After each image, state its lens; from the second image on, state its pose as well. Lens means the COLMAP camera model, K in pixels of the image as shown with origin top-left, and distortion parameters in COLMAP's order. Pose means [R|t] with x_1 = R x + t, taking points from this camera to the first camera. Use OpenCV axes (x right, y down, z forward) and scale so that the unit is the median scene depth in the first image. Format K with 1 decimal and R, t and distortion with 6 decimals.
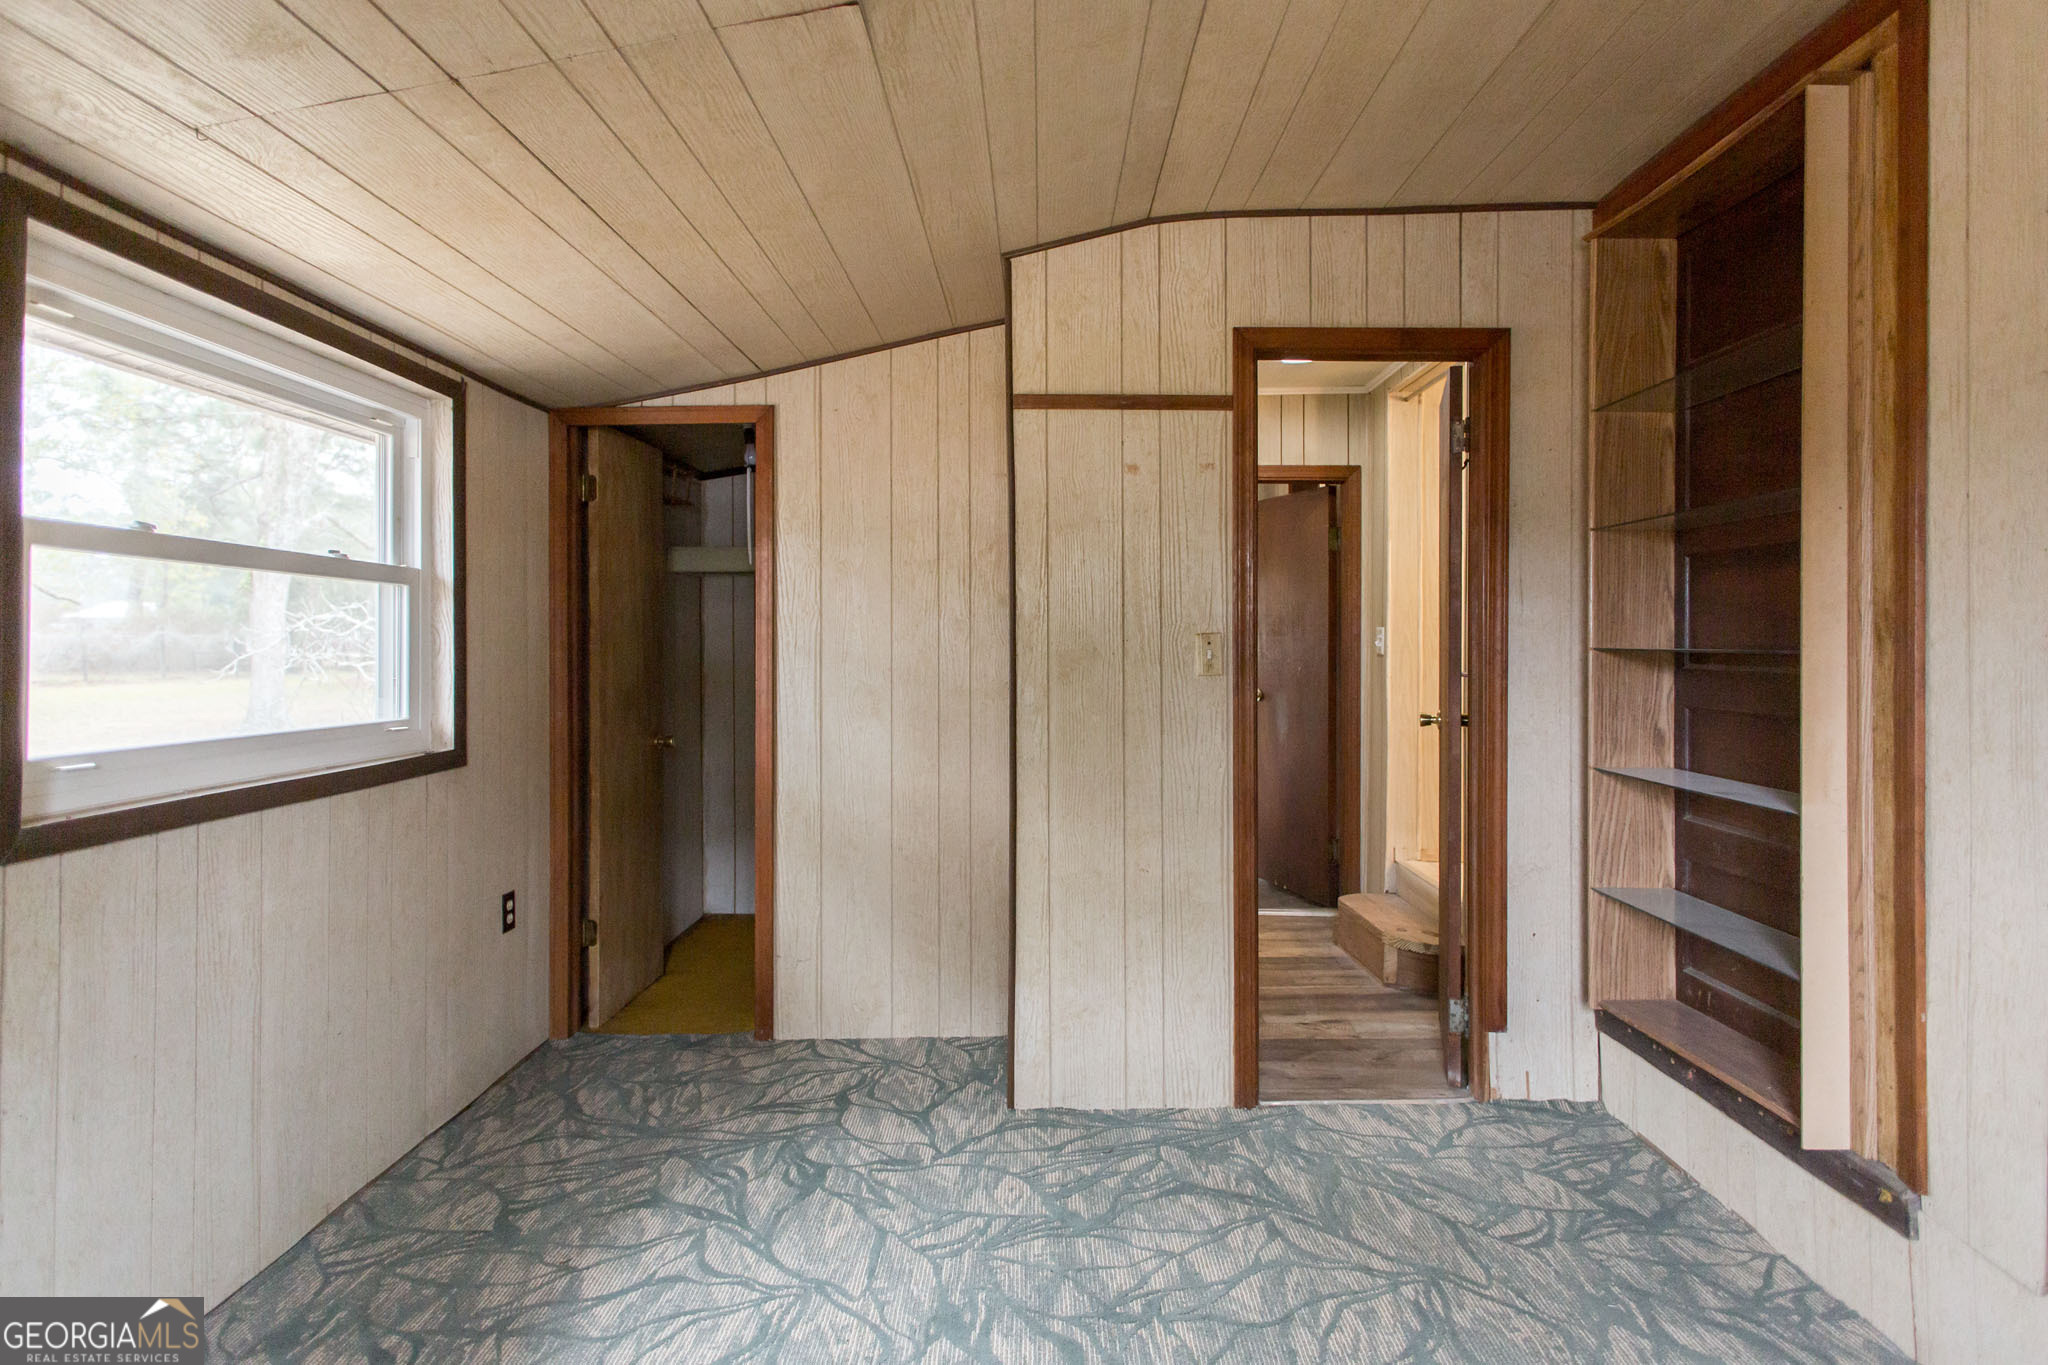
lens RADIAL K [[1168.9, 0, 1029.5], [0, 1168.9, 630.9], [0, 0, 1]] dist [0.015283, 0.001533]
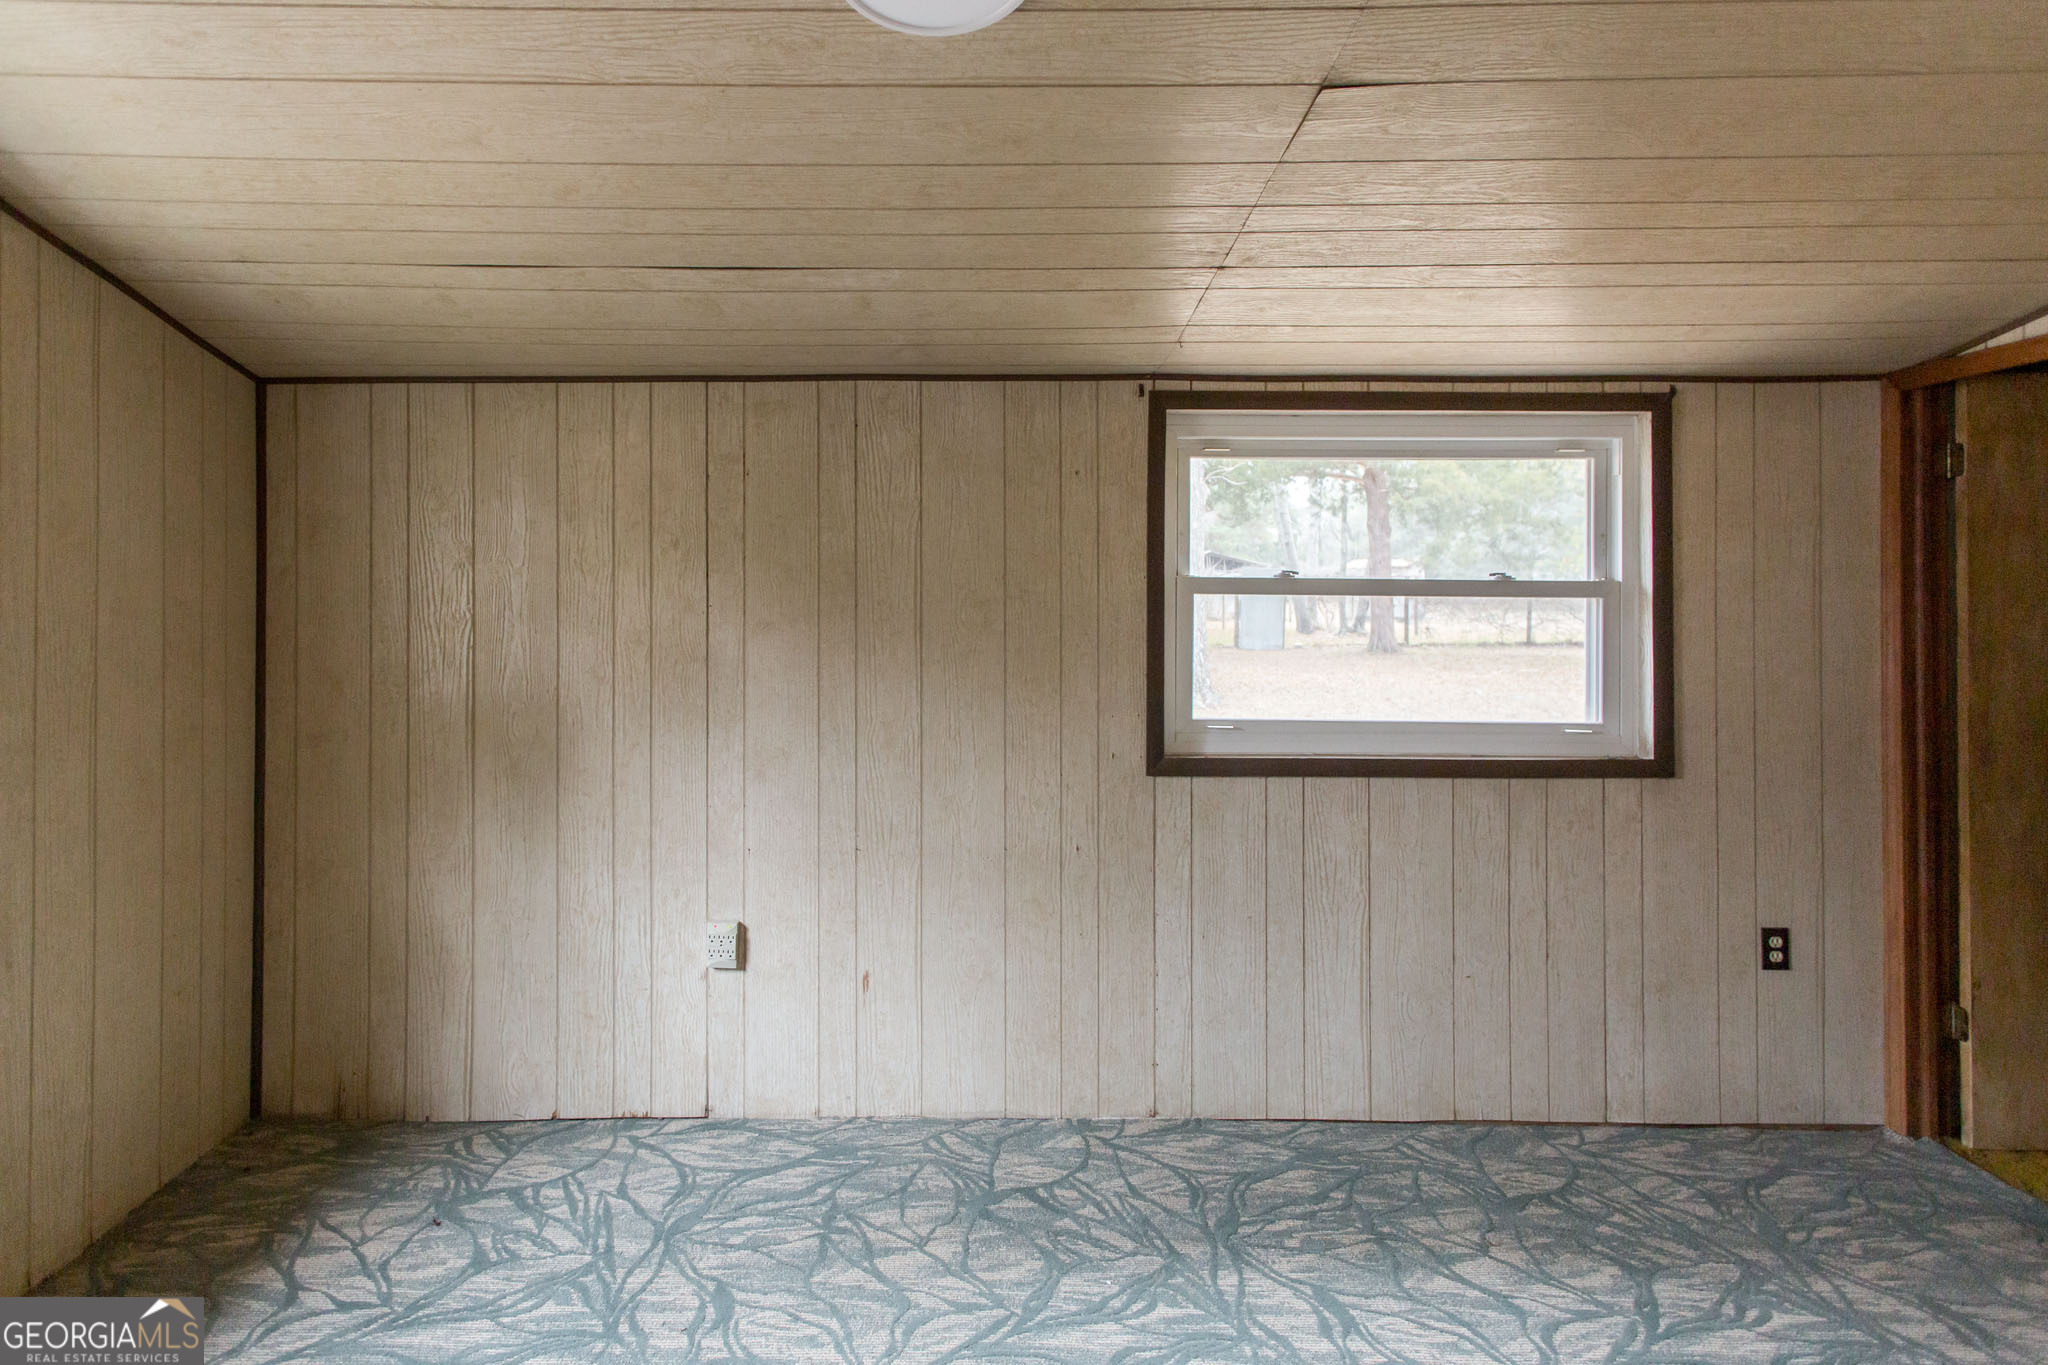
lens RADIAL K [[1168.9, 0, 914.0], [0, 1168.9, 591.5], [0, 0, 1]] dist [0.015283, 0.001533]
pose [[0.000848, -0.002841, -0.999996, 0.587362], [0.009575, 0.999950, -0.002833, -0.052418], [0.999954, -0.009572, 0.000875, 0.411697]]
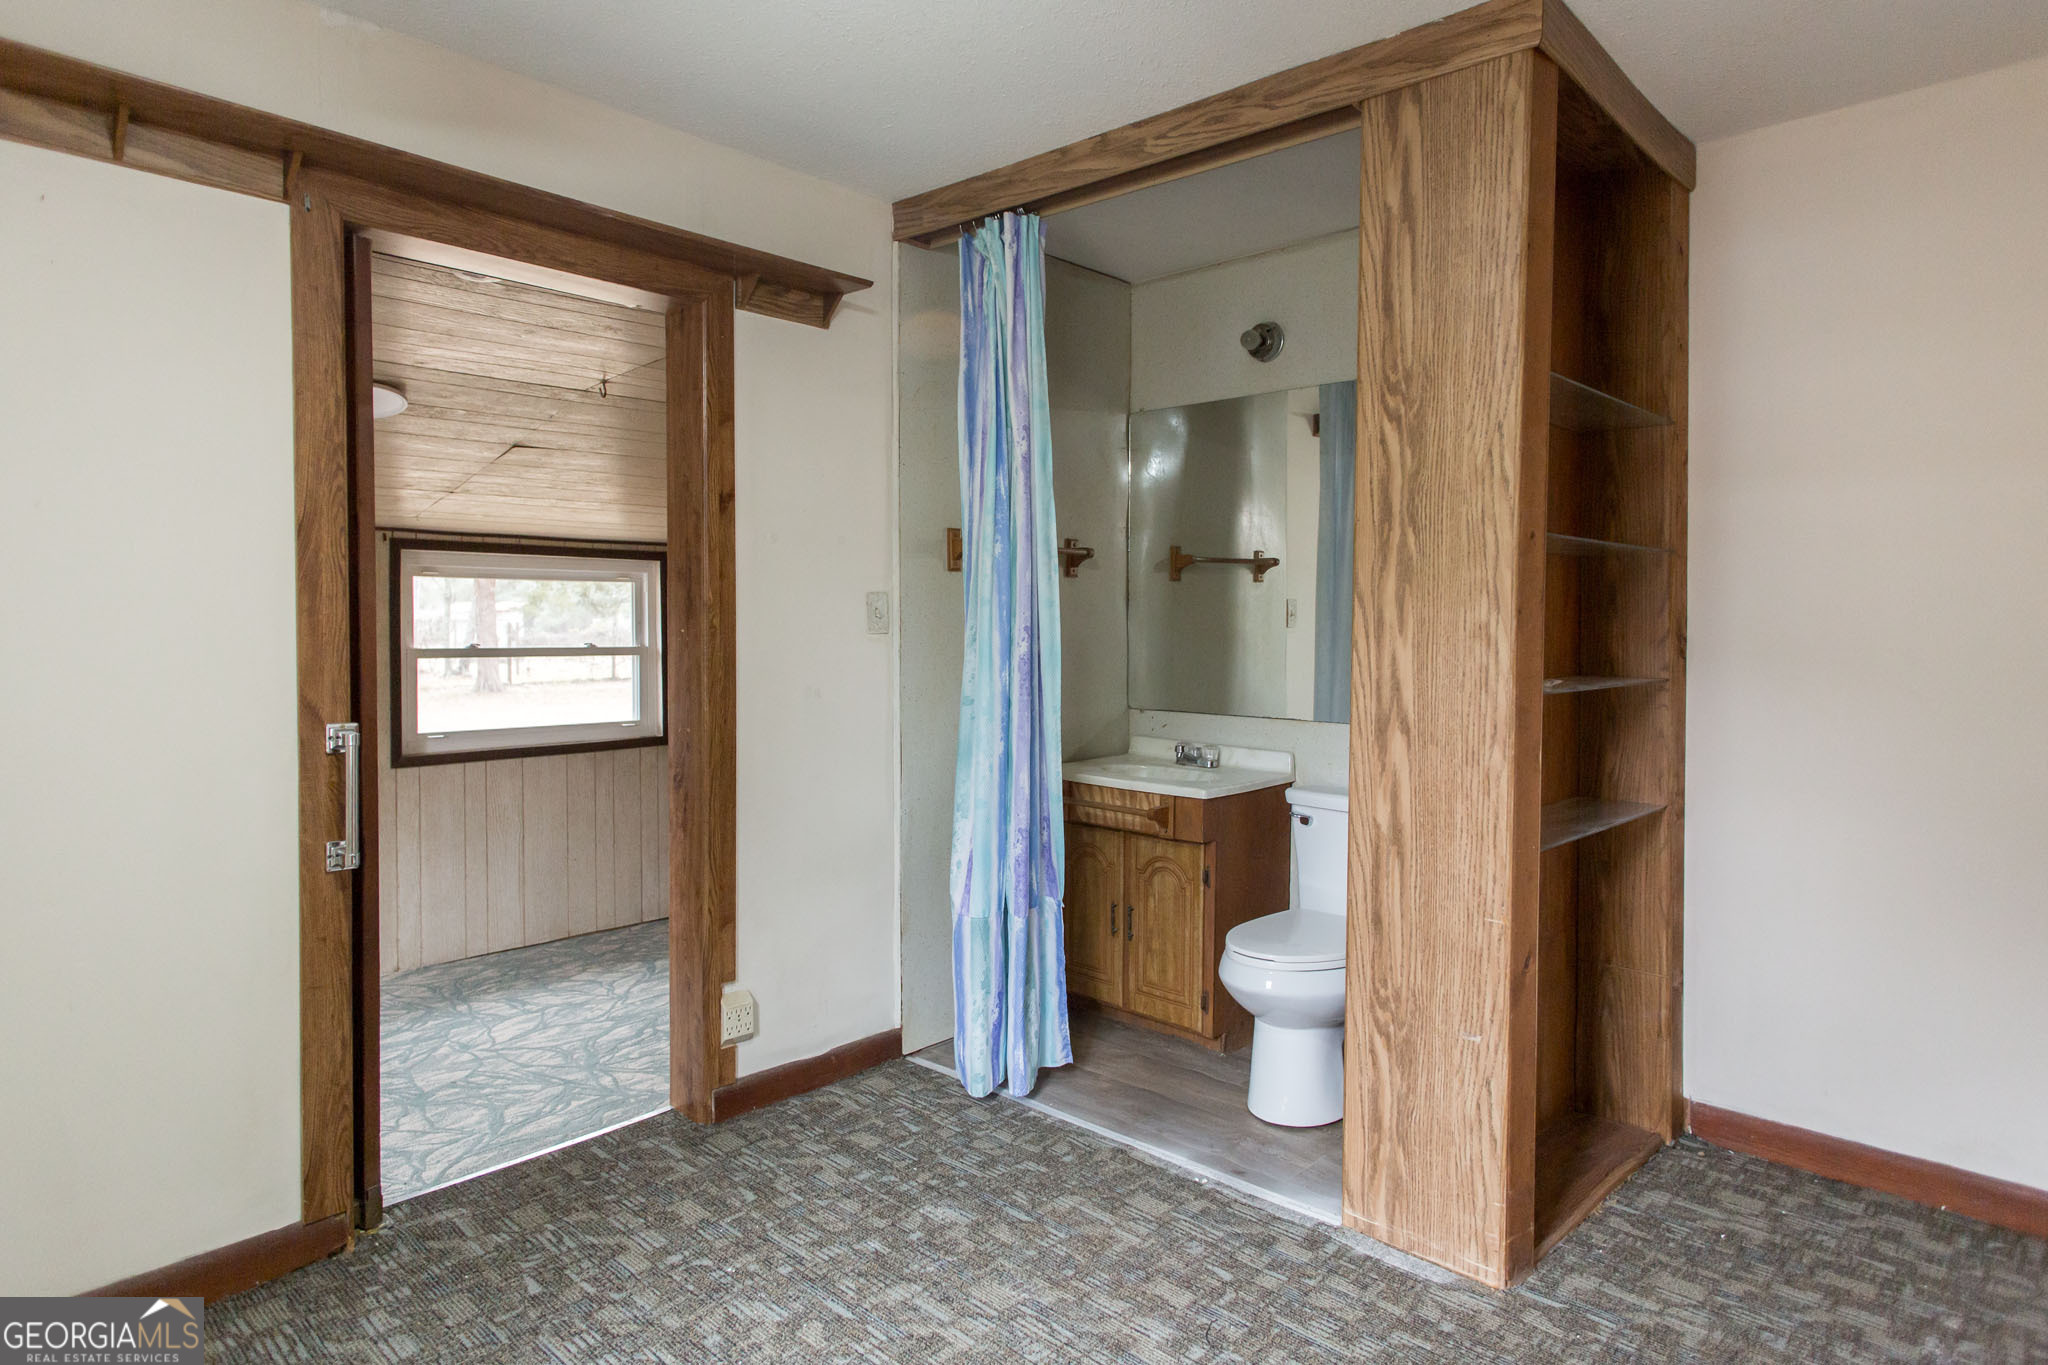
lens RADIAL K [[1168.9, 0, 981.5], [0, 1168.9, 635.6], [0, 0, 1]] dist [0.015283, 0.001533]
pose [[0.707562, -0.004305, -0.706638, 1.479924], [0.017734, 0.999775, 0.011665, -0.095589], [0.706429, -0.020785, 0.707479, -0.031794]]
